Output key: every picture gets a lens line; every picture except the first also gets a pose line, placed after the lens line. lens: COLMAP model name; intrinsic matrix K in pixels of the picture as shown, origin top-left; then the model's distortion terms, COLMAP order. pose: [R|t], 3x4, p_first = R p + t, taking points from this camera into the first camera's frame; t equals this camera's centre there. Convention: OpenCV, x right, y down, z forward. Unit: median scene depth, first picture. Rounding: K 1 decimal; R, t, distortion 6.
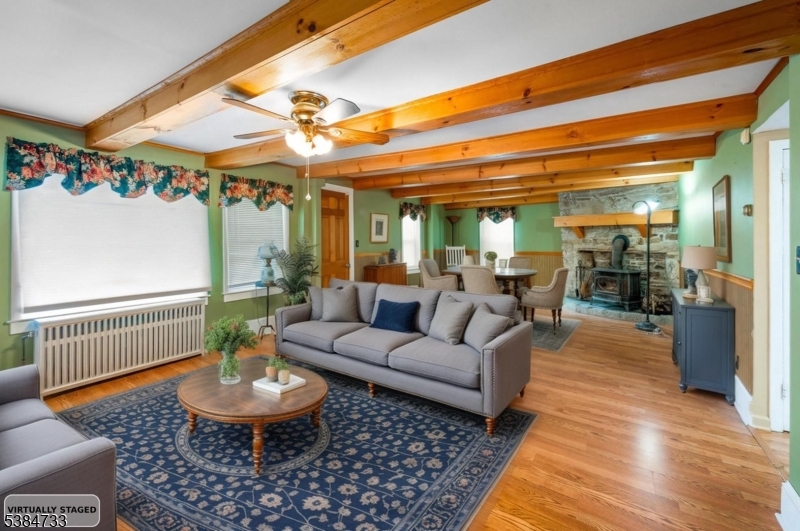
lens RADIAL K [[333.2, 0, 401.9], [0, 333.2, 239.3], [0, 0, 1]] dist [0.000822, -0.000210]
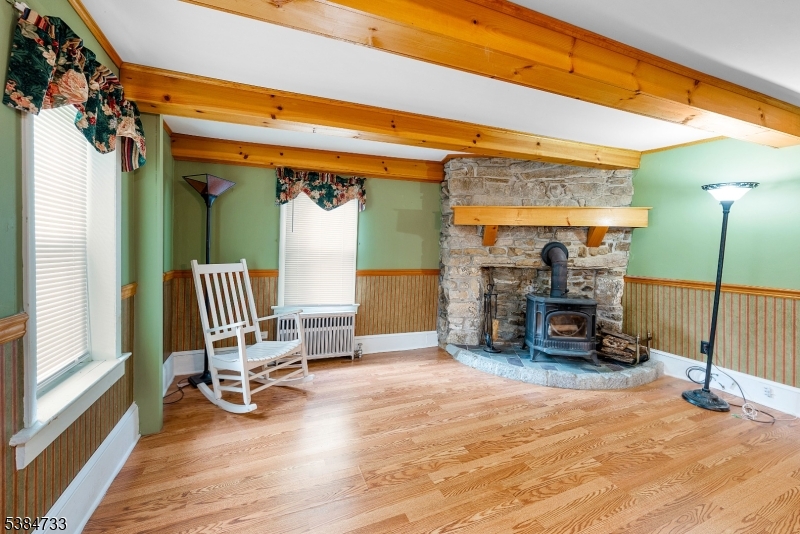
lens RADIAL K [[329.1, 0, 399.5], [0, 329.1, 259.7], [0, 0, 1]] dist [0.001446, 0.000320]
pose [[0.552761, -0.021665, 0.833058, -0.049858], [-0.014624, 0.999256, 0.035690, 0.002755], [-0.833211, -0.031910, 0.552033, 1.093442]]
